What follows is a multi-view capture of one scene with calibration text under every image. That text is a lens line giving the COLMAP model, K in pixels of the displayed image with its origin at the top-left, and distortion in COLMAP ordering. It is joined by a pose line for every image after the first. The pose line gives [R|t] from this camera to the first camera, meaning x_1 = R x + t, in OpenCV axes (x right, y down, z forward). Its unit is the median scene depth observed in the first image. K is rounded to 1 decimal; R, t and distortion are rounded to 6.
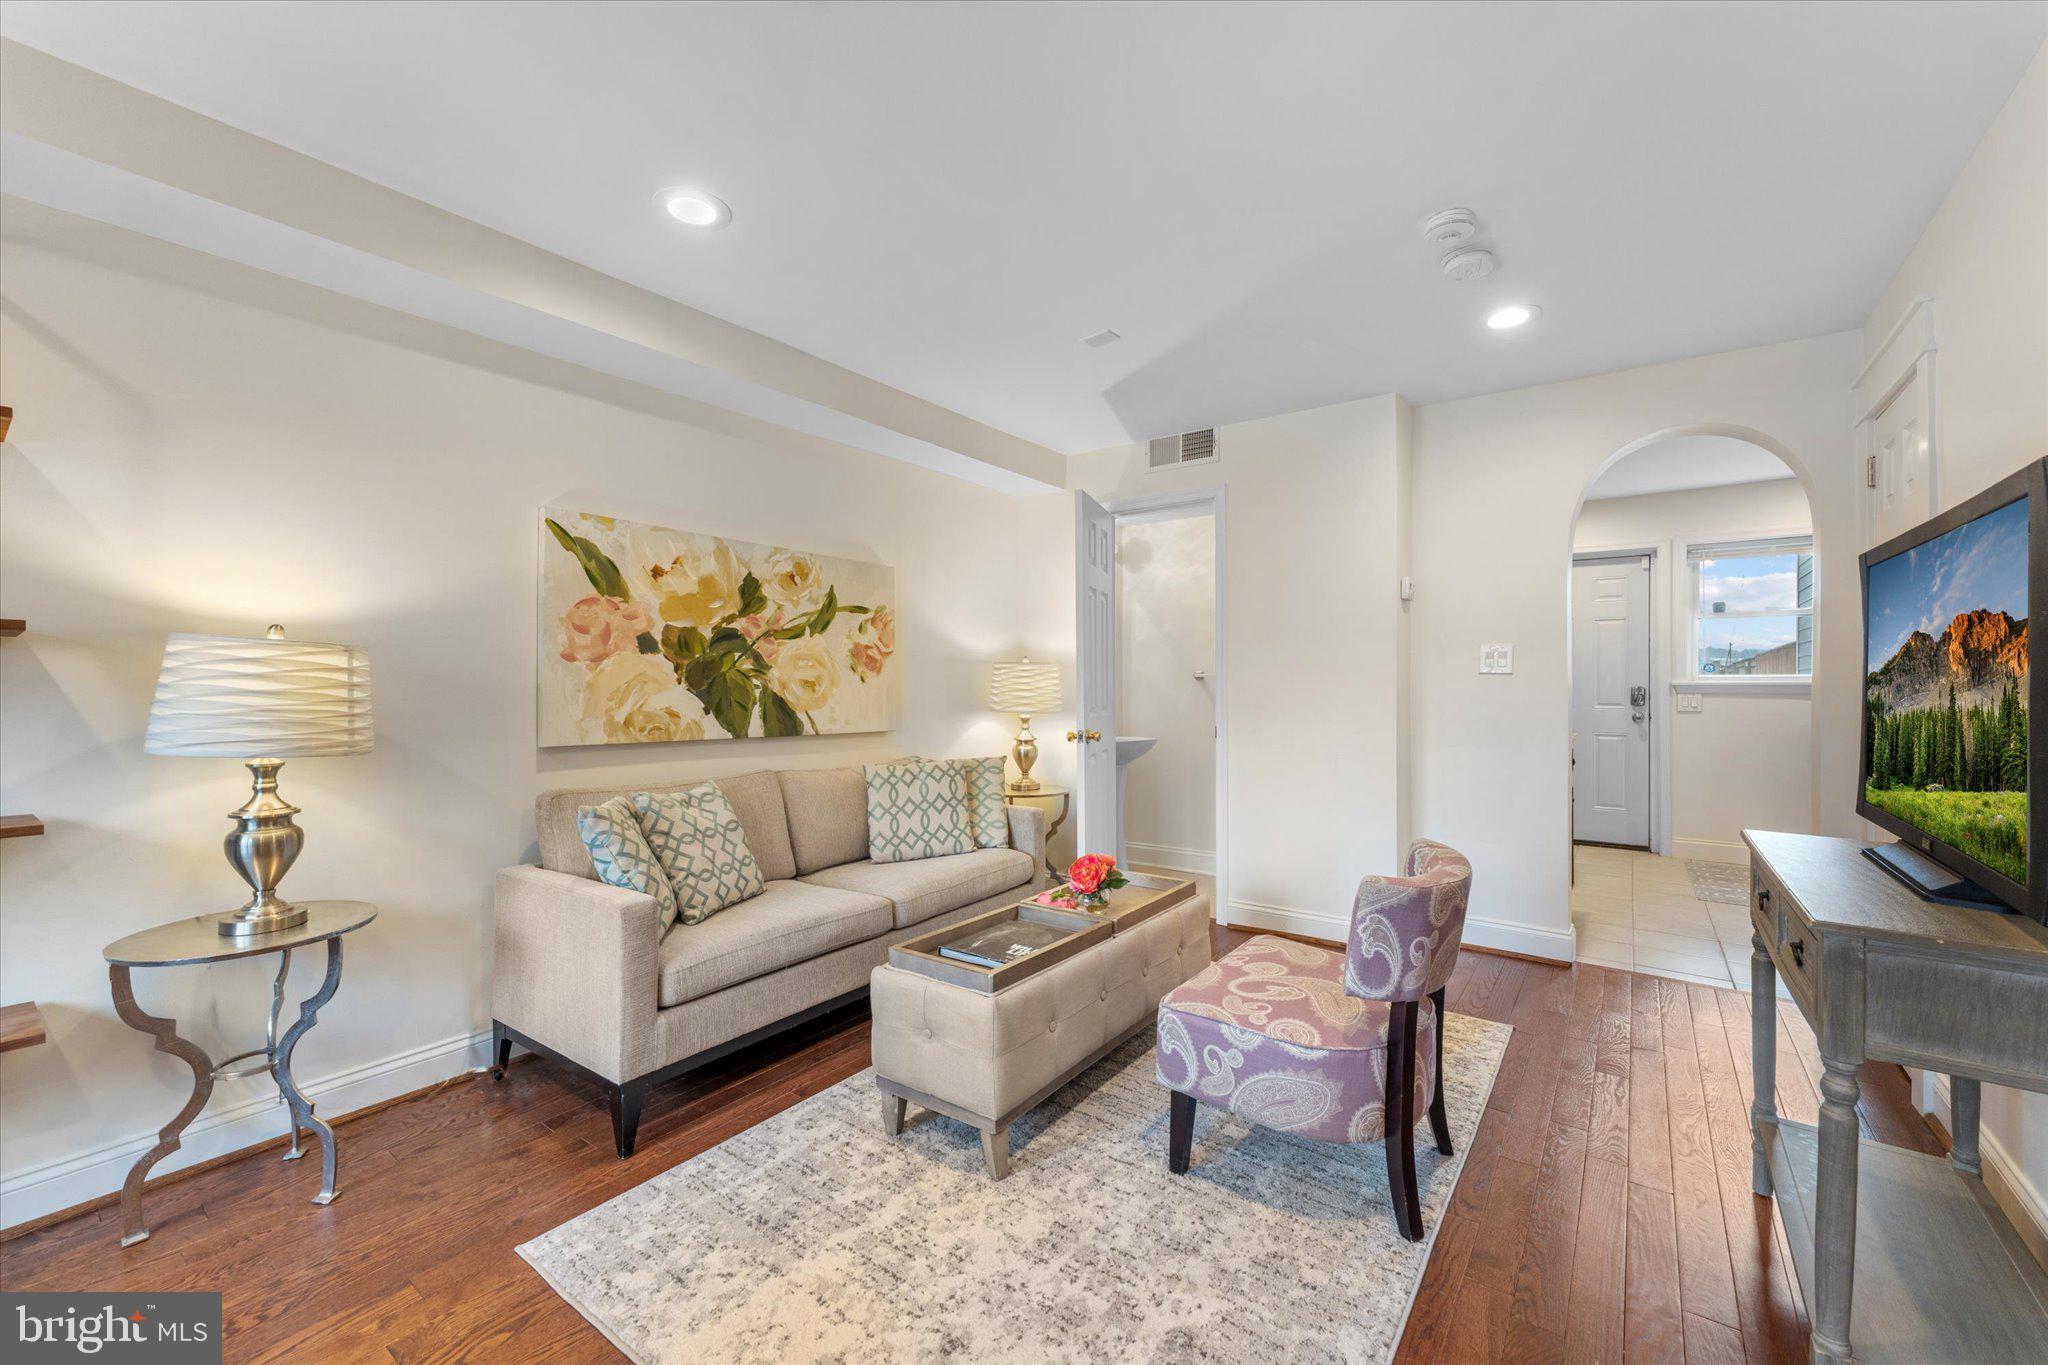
lens RADIAL K [[816.7, 0, 1023.5], [0, 816.7, 677.3], [0, 0, 1]] dist [0.000834, 0.000138]
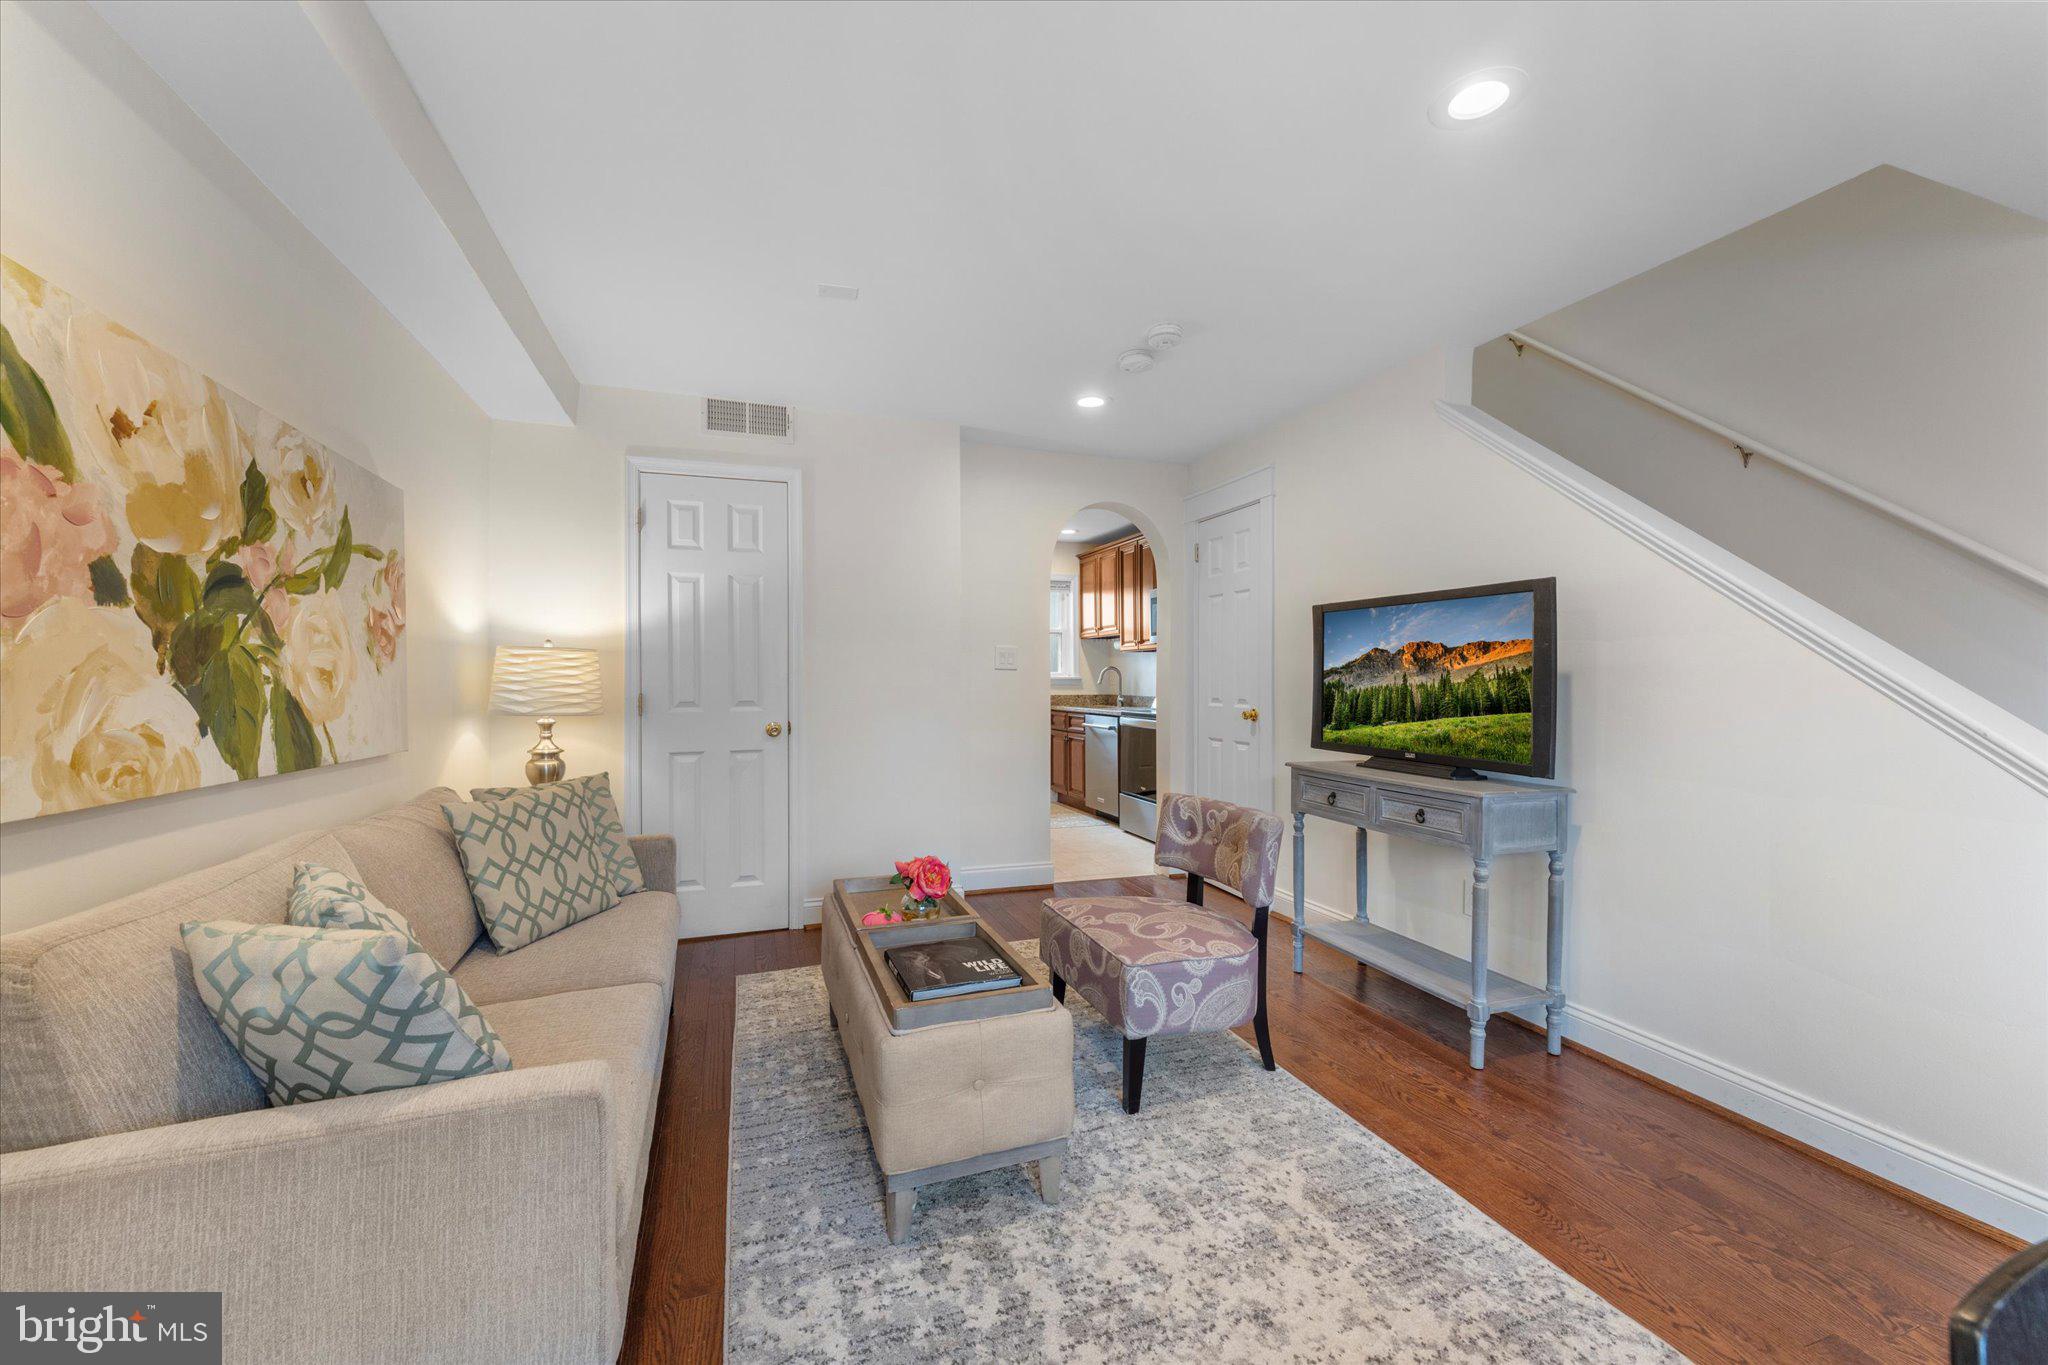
lens RADIAL K [[816.7, 0, 1021.7], [0, 816.7, 677.1], [0, 0, 1]] dist [0.000834, 0.000138]
pose [[0.561437, 0.000837, 0.827519, -0.585826], [-0.003616, 0.999992, 0.001442, 0.008491], [-0.827512, -0.003802, 0.561436, 0.360042]]
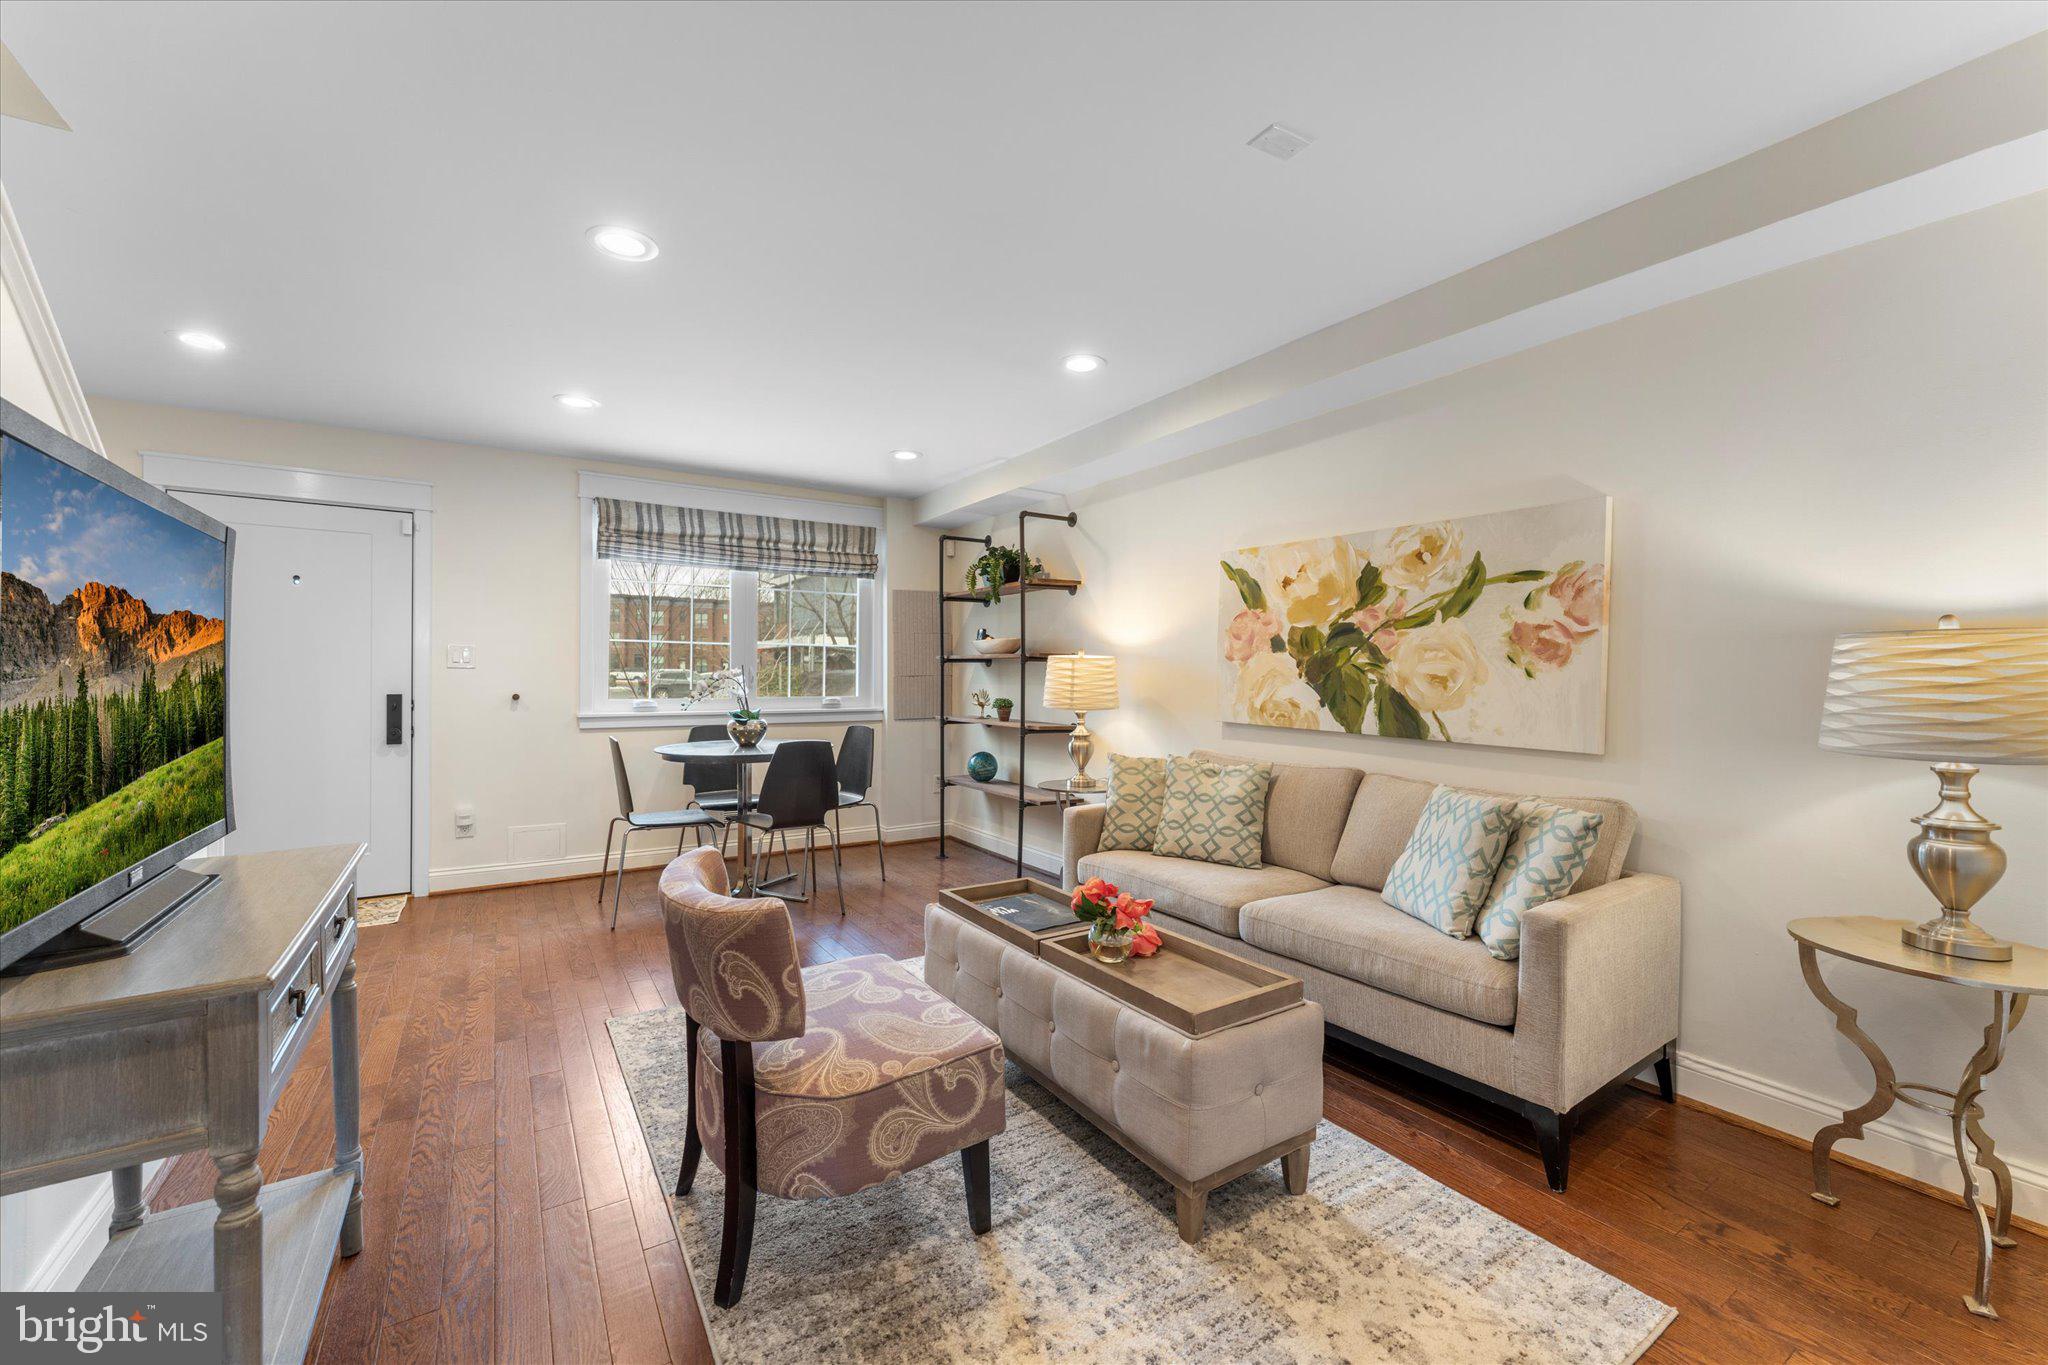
lens RADIAL K [[816.7, 0, 1024.0], [0, 816.7, 677.4], [0, 0, 1]] dist [0.000834, 0.000138]
pose [[-0.343687, 0.000349, -0.939084, 0.840301], [-0.000875, 0.999999, 0.000692, 0.007464], [0.939084, 0.001060, -0.343687, 1.132189]]
